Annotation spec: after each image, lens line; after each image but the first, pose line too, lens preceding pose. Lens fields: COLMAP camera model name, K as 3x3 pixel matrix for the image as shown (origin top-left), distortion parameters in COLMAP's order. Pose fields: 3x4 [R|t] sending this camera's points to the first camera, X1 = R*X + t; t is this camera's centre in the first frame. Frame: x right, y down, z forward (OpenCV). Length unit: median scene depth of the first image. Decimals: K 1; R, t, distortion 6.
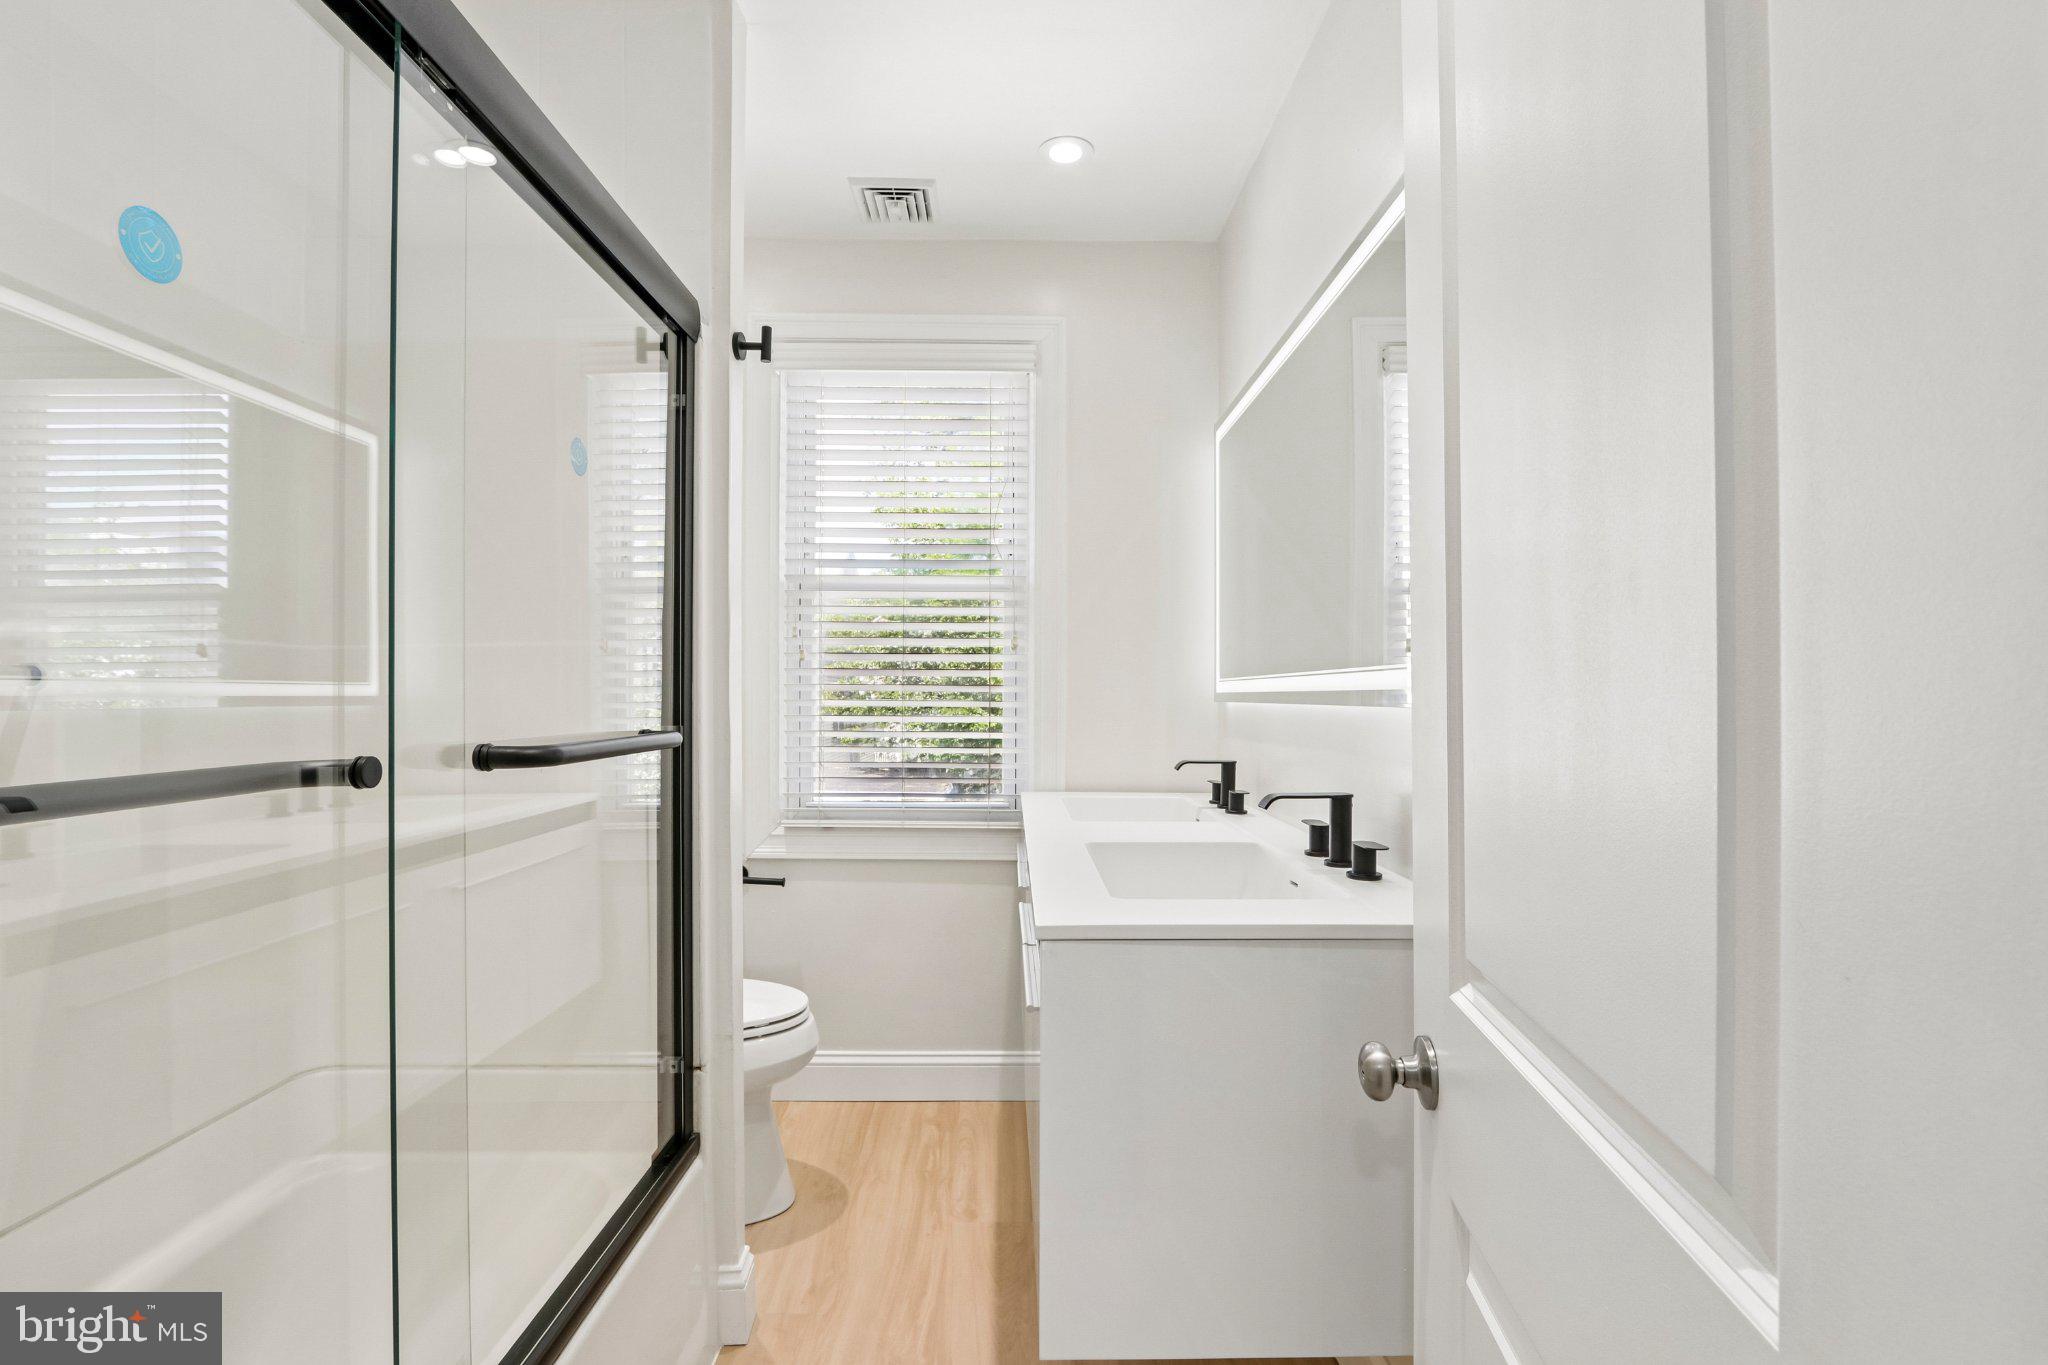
lens RADIAL K [[945.9, 0, 1015.4], [0, 945.9, 690.9], [0, 0, 1]] dist [-0.020765, 0.004784]
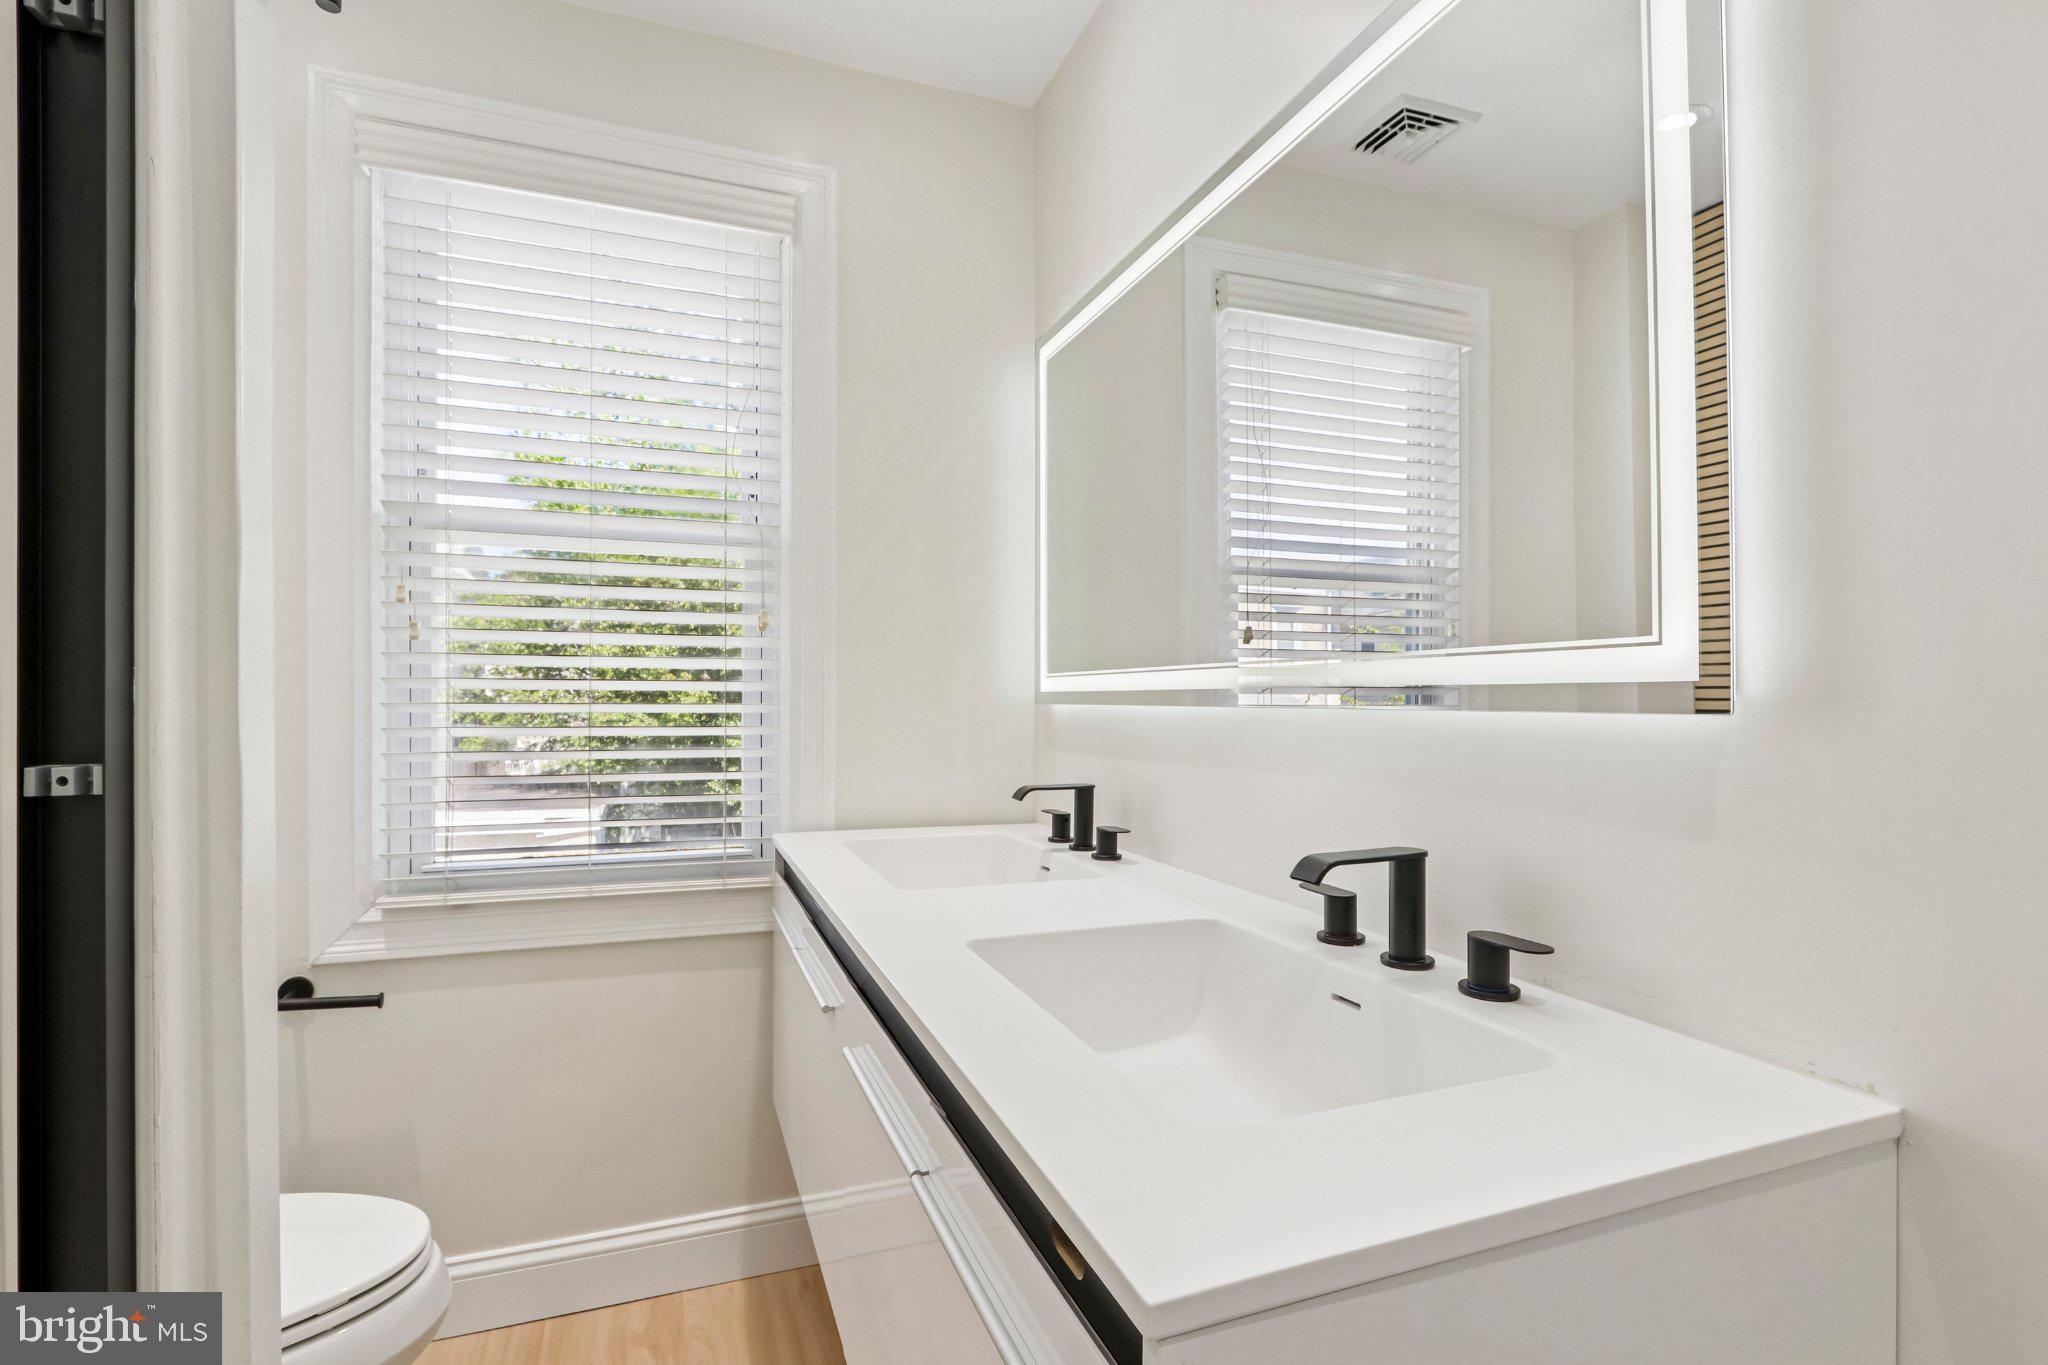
lens RADIAL K [[985.2, 0, 1026.4], [0, 985.2, 695.0], [0, 0, 1]] dist [-0.020493, 0.015536]
pose [[0.942510, -0.001827, 0.334173, -0.060159], [0.000413, 0.999991, 0.004301, 0.001158], [-0.334178, -0.003916, 0.942502, 0.251692]]
